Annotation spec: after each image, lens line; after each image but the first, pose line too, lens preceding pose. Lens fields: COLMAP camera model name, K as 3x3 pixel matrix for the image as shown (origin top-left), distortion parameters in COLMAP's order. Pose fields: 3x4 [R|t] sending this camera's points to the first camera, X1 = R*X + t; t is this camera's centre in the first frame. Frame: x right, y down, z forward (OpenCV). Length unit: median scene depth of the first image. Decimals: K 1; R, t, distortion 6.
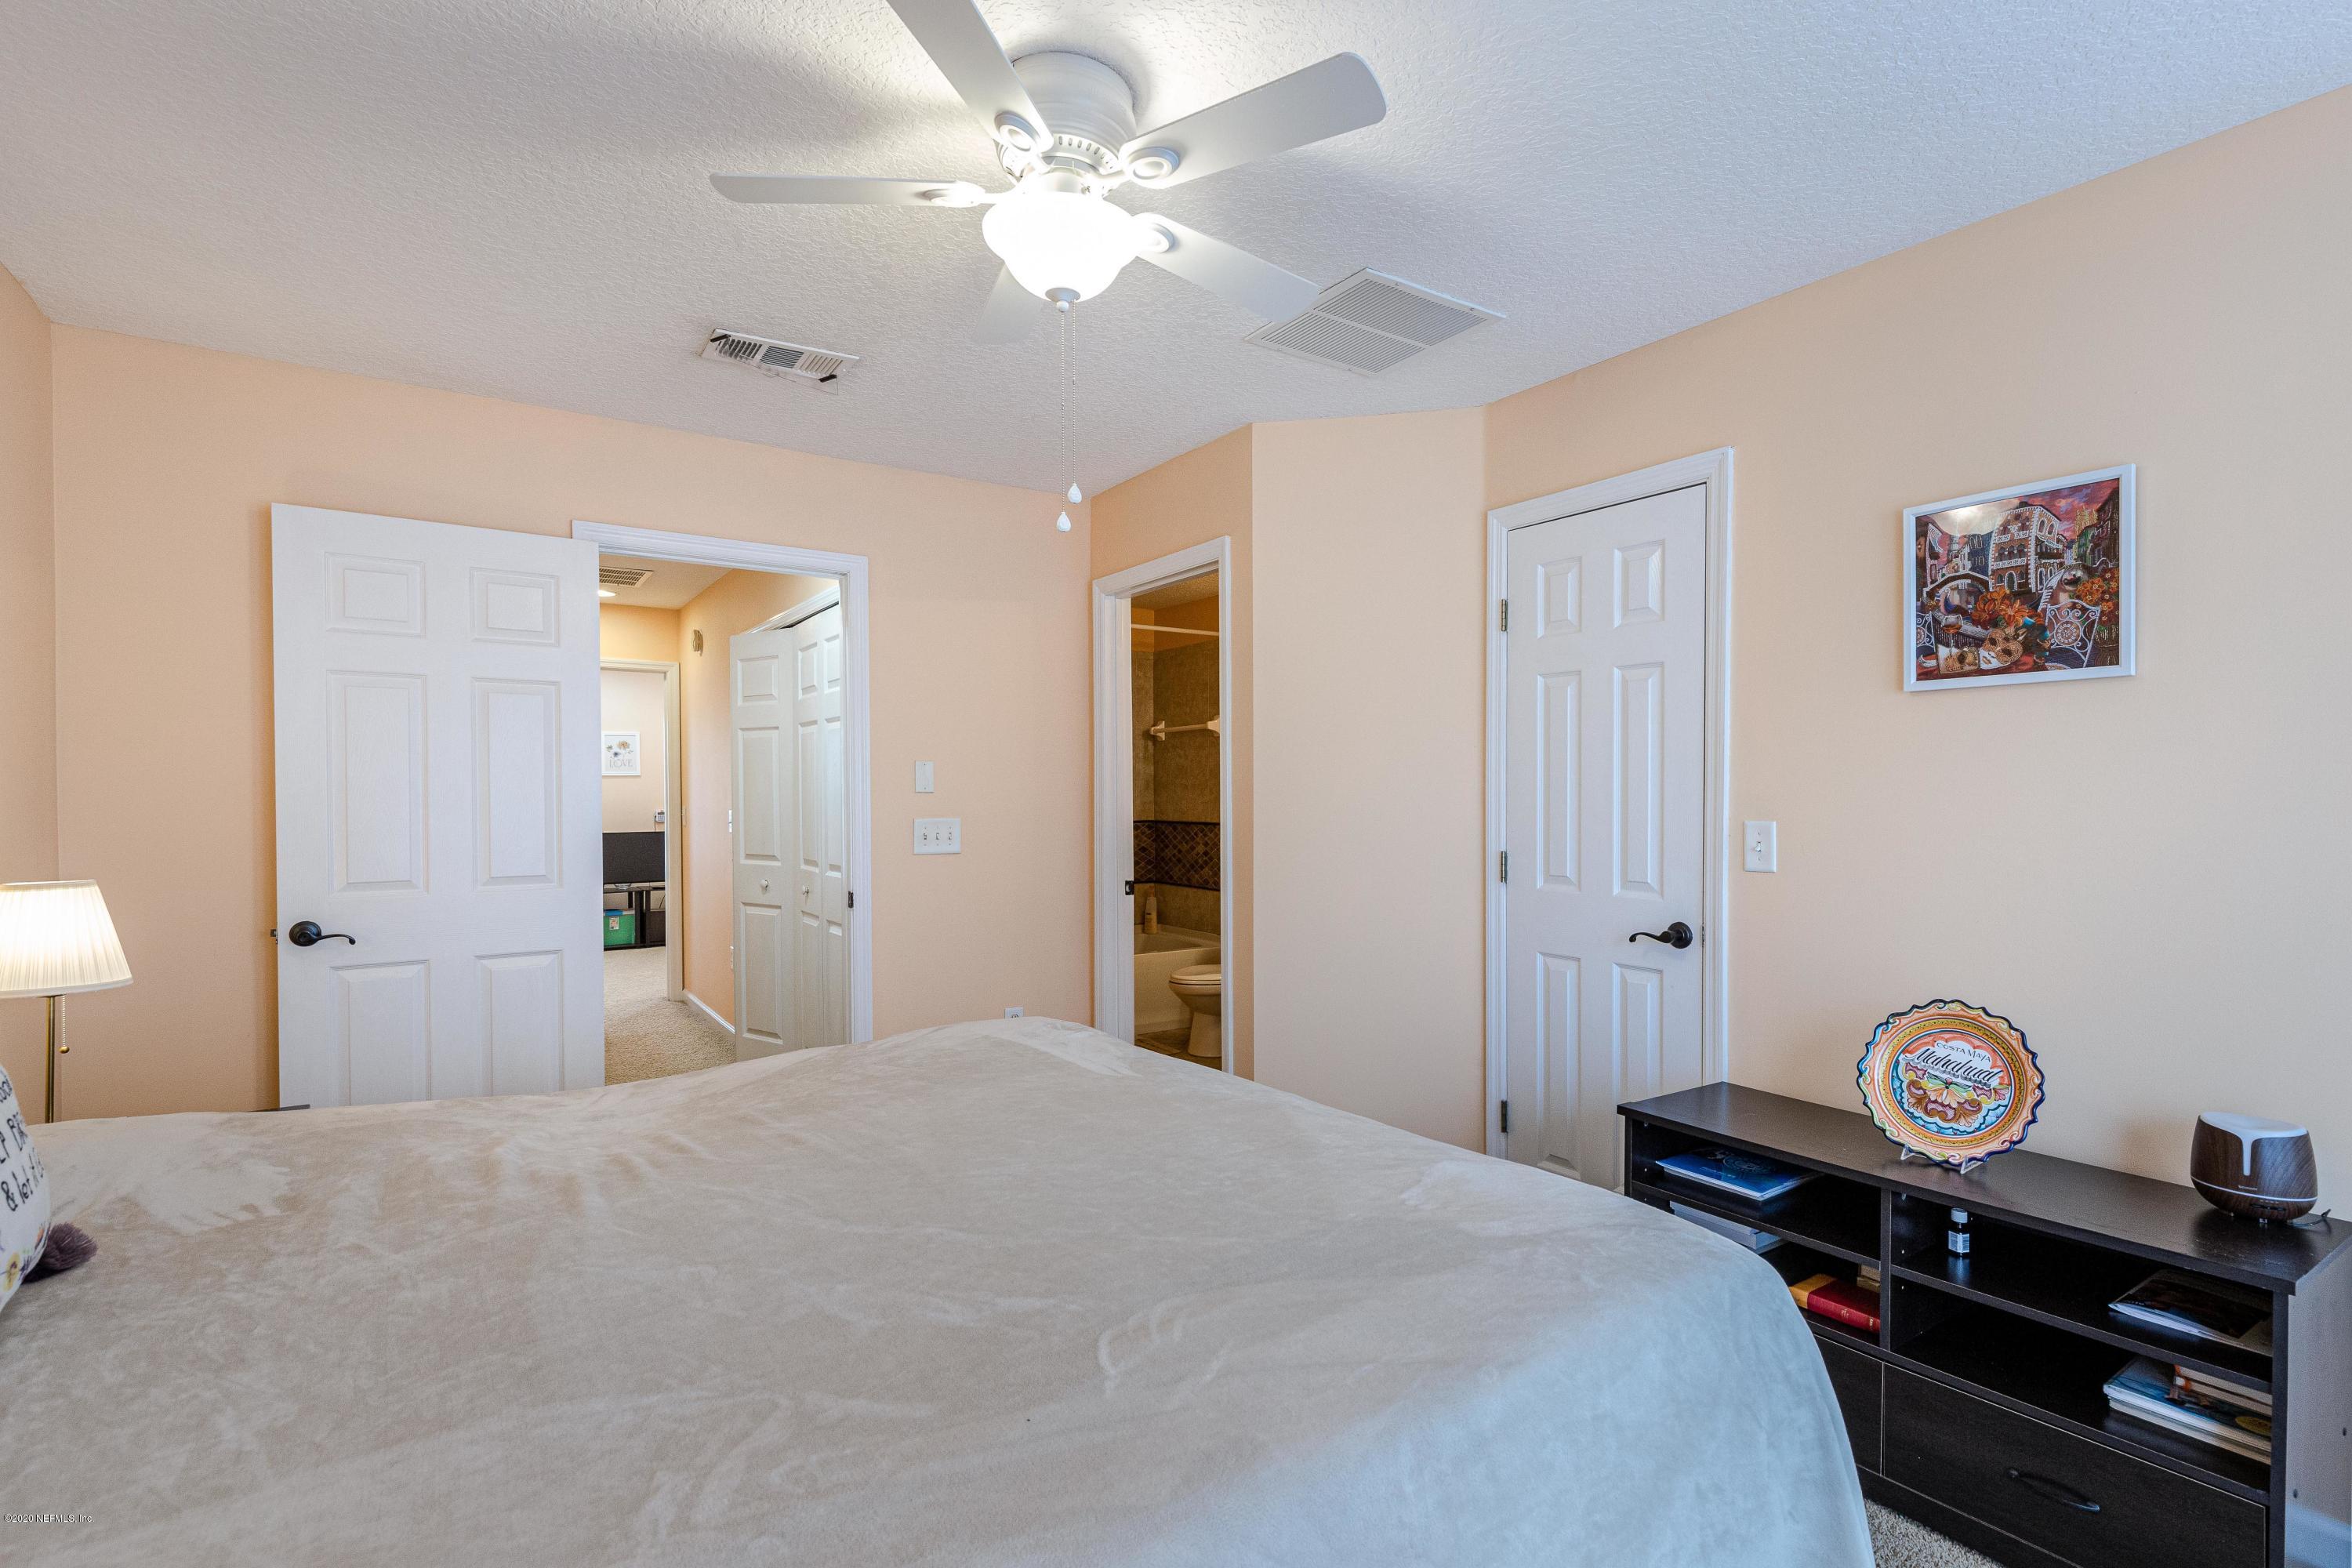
lens RADIAL K [[1137.6, 0, 1181.6], [0, 1137.6, 800.1], [0, 0, 1]] dist [0.006951, -0.000175]
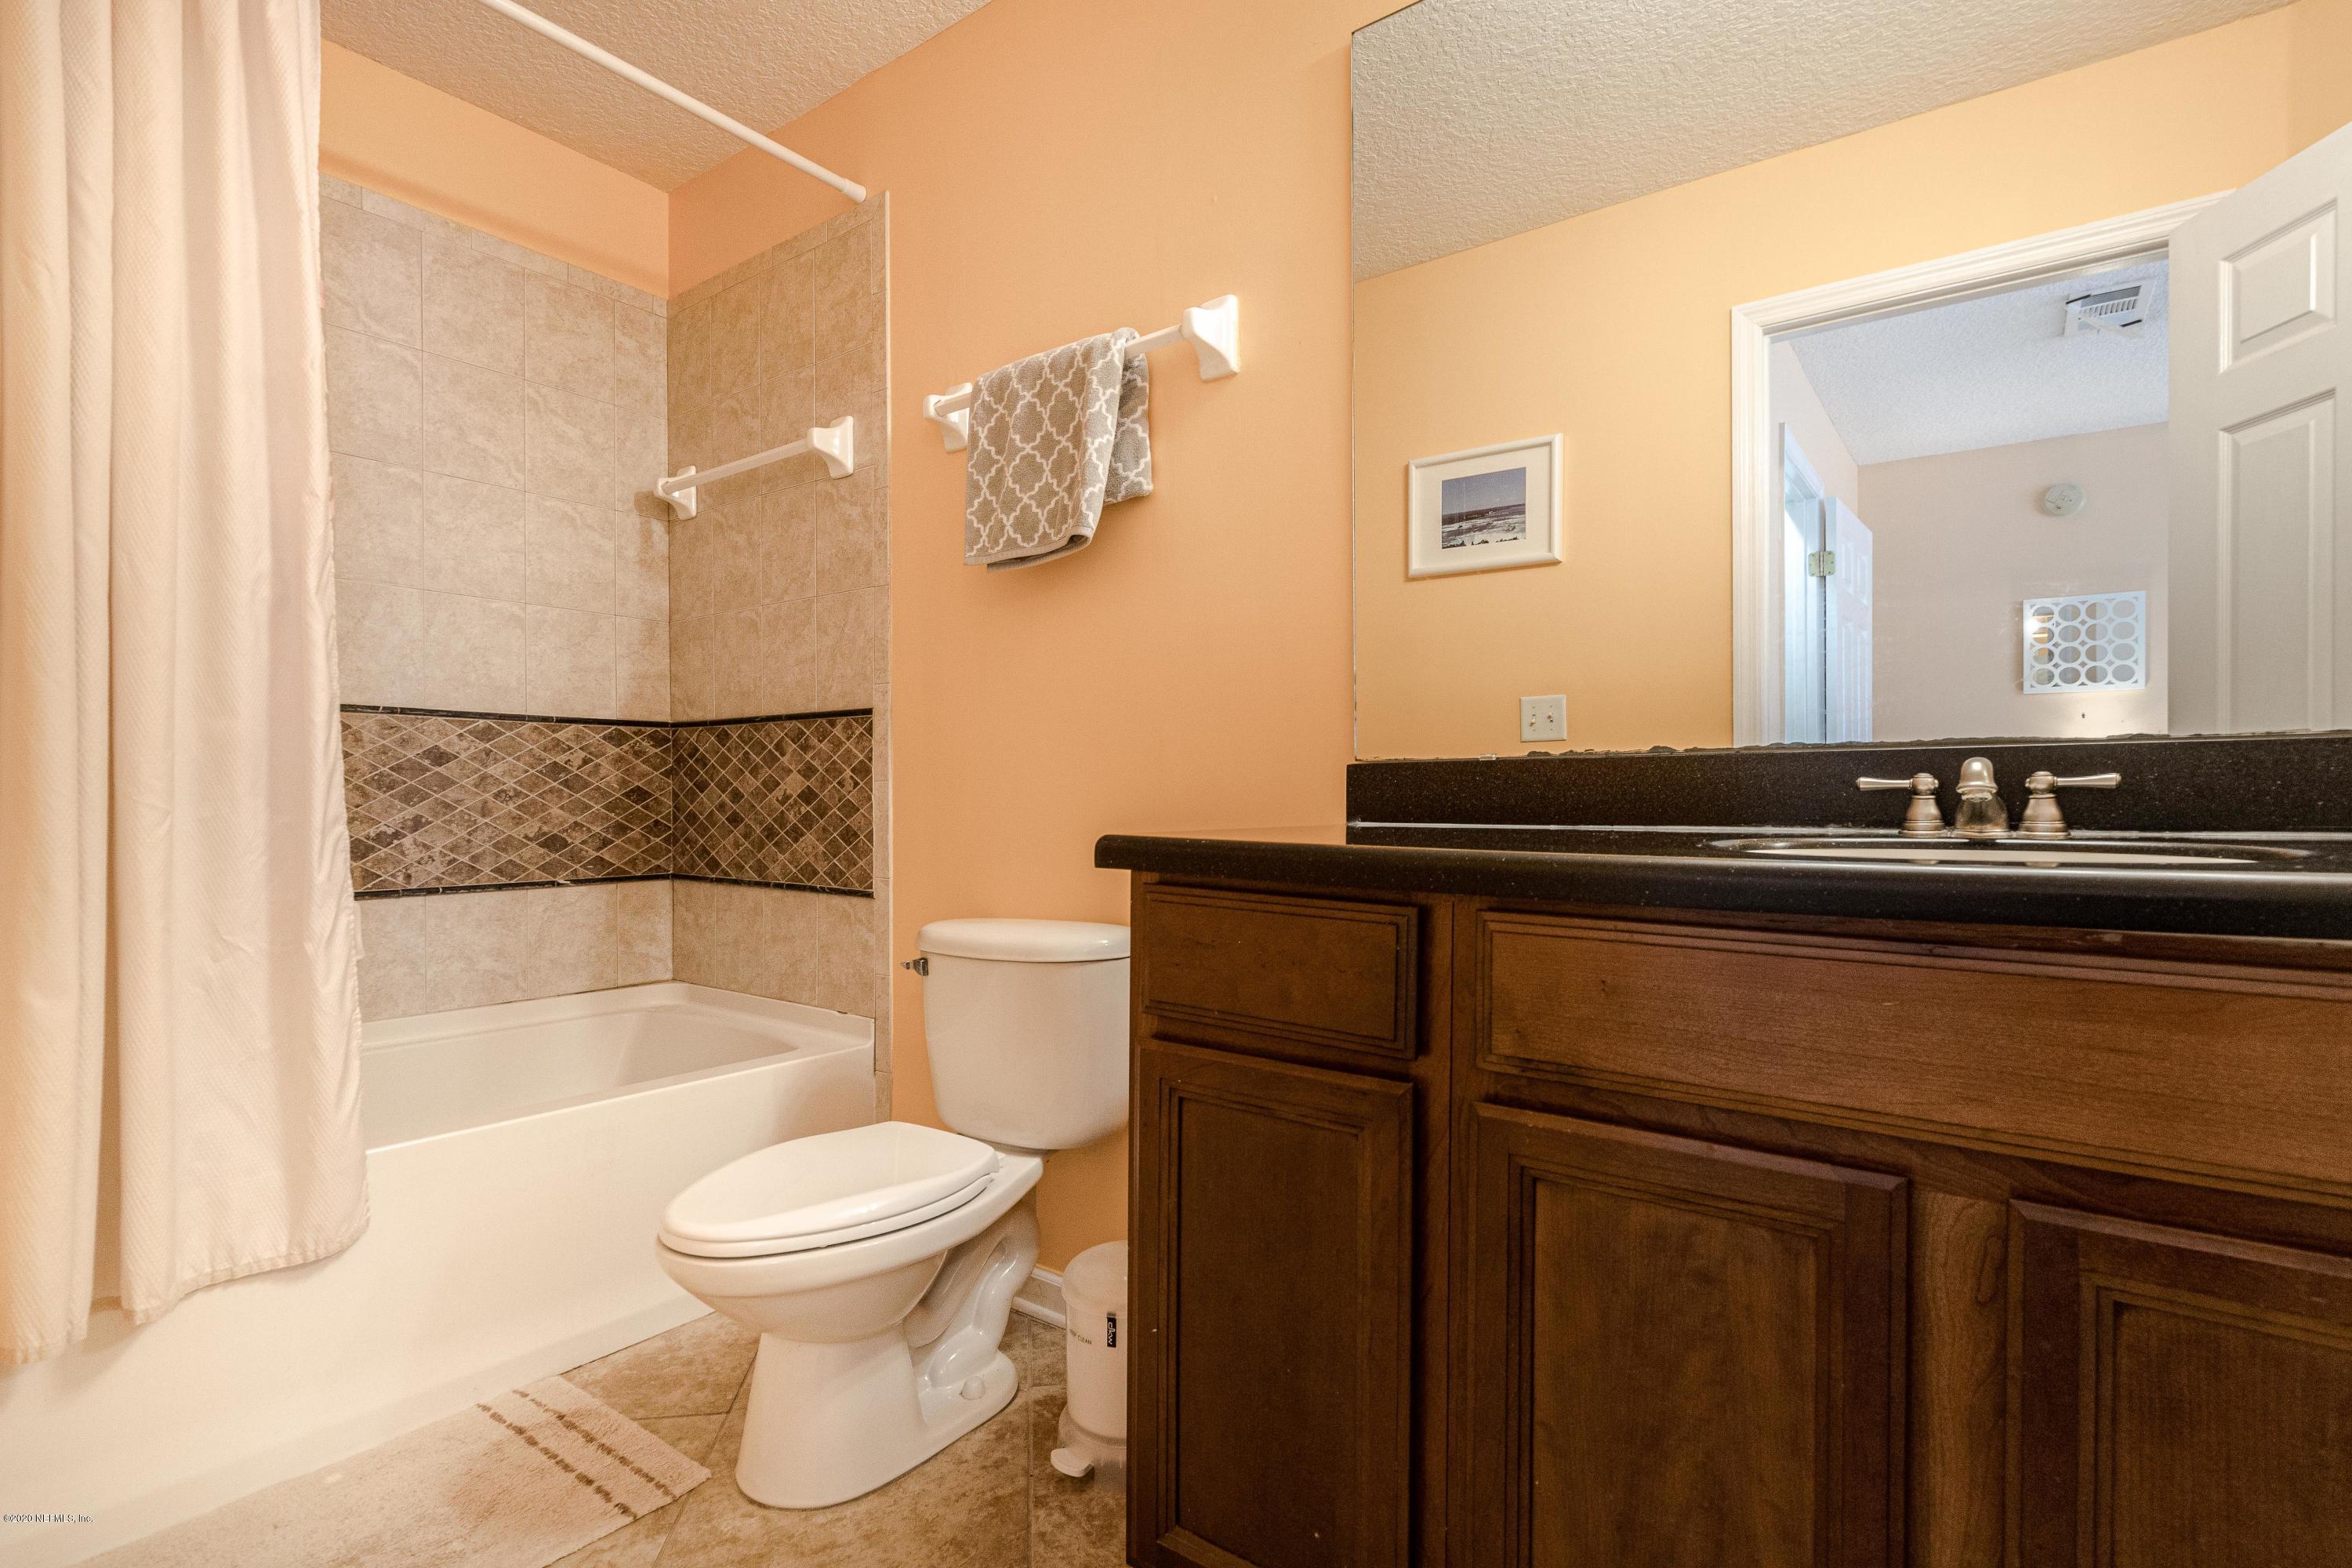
lens RADIAL K [[1137.6, 0, 1176.7], [0, 1137.6, 785.5], [0, 0, 1]] dist [0.006951, -0.000175]
pose [[0.942734, 0.000284, 0.333544, 0.010324], [0.001515, 0.999986, -0.005132, 0.043278], [-0.333541, 0.005344, 0.942720, 0.578315]]
